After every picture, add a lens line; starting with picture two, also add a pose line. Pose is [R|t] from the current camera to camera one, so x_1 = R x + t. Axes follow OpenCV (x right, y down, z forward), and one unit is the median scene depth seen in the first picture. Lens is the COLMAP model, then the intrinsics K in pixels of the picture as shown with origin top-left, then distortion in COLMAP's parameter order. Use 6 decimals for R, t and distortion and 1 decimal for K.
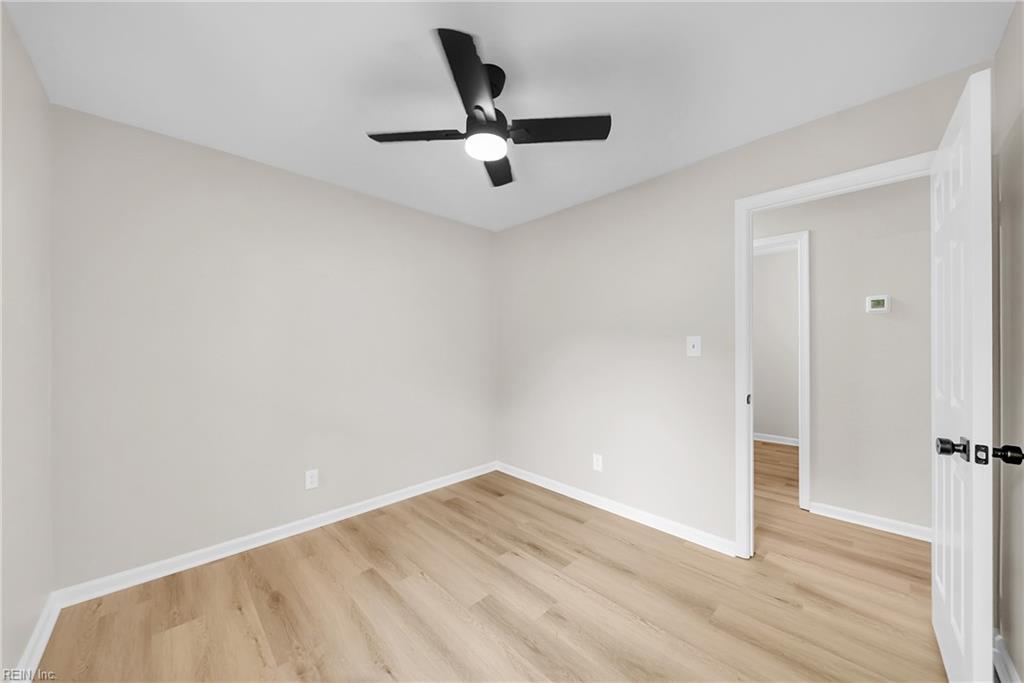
lens RADIAL K [[364.4, 0, 507.8], [0, 364.4, 344.4], [0, 0, 1]] dist [-0.002893, -0.000738]
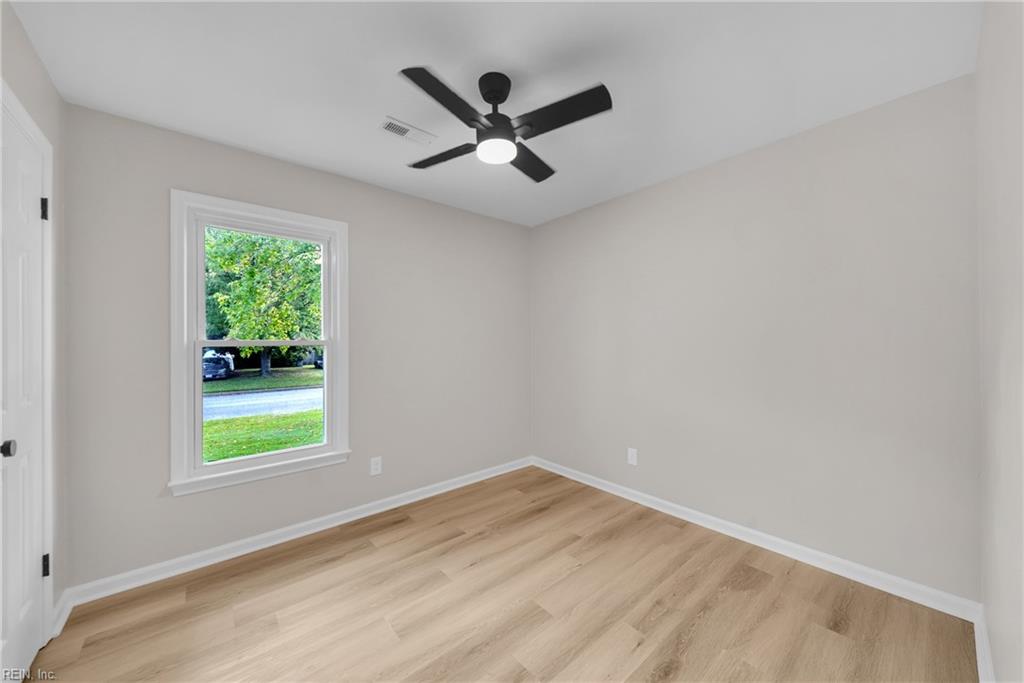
lens RADIAL K [[364.4, 0, 515.7], [0, 364.4, 341.0], [0, 0, 1]] dist [-0.002893, -0.000738]
pose [[-0.043161, 0.003584, -0.999062, 0.711037], [0.010161, 0.999943, 0.003148, -0.002935], [0.999016, -0.010015, -0.043195, 0.788625]]
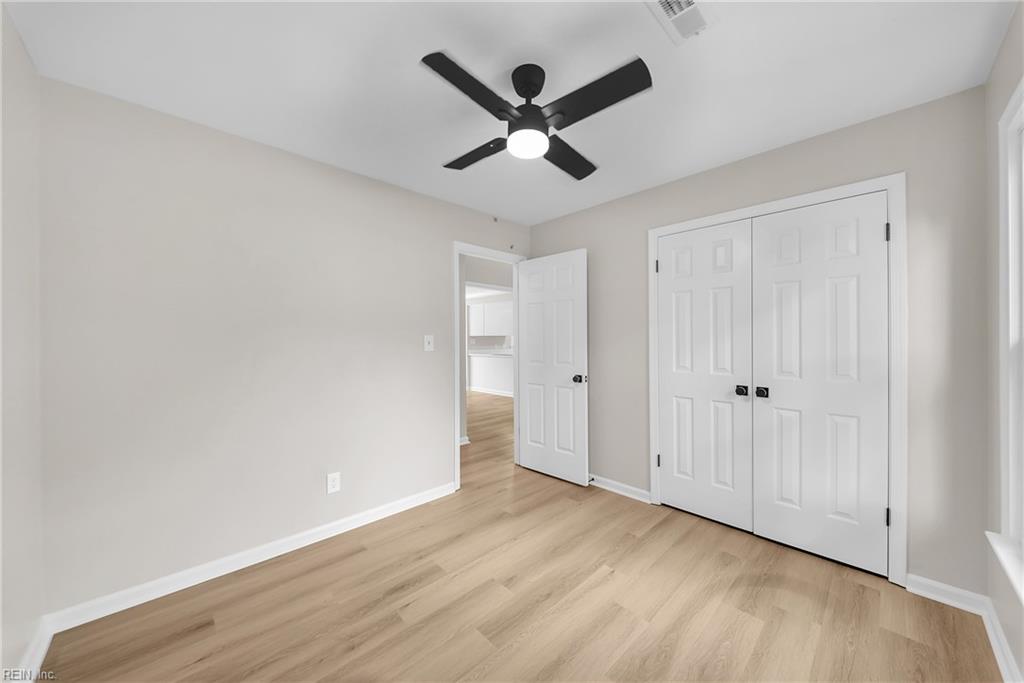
lens RADIAL K [[364.4, 0, 511.0], [0, 364.4, 340.7], [0, 0, 1]] dist [-0.002893, -0.000738]
pose [[-0.002225, -0.006336, 0.999977, -0.762900], [0.001629, 0.999979, 0.006340, -0.011326], [-0.999996, 0.001643, -0.002215, 0.759072]]
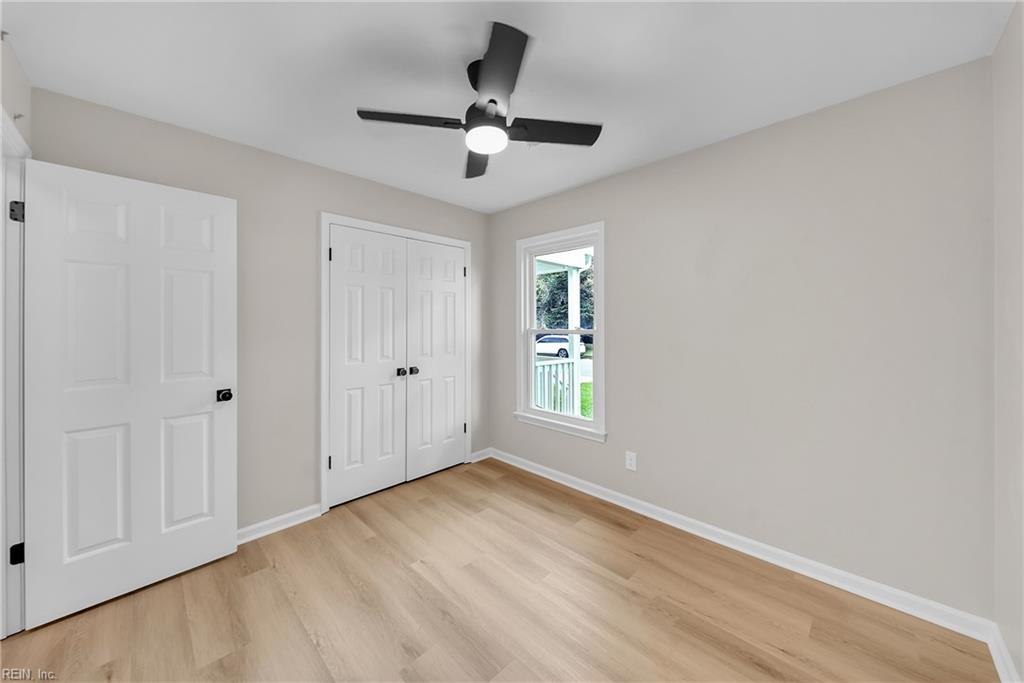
lens RADIAL K [[364.4, 0, 512.6], [0, 364.4, 326.7], [0, 0, 1]] dist [-0.002893, -0.000738]
pose [[-0.999260, 0.005354, -0.038084, -0.063054], [0.005249, 0.999982, 0.002874, -0.026444], [0.038099, 0.002672, -0.999270, 1.429699]]
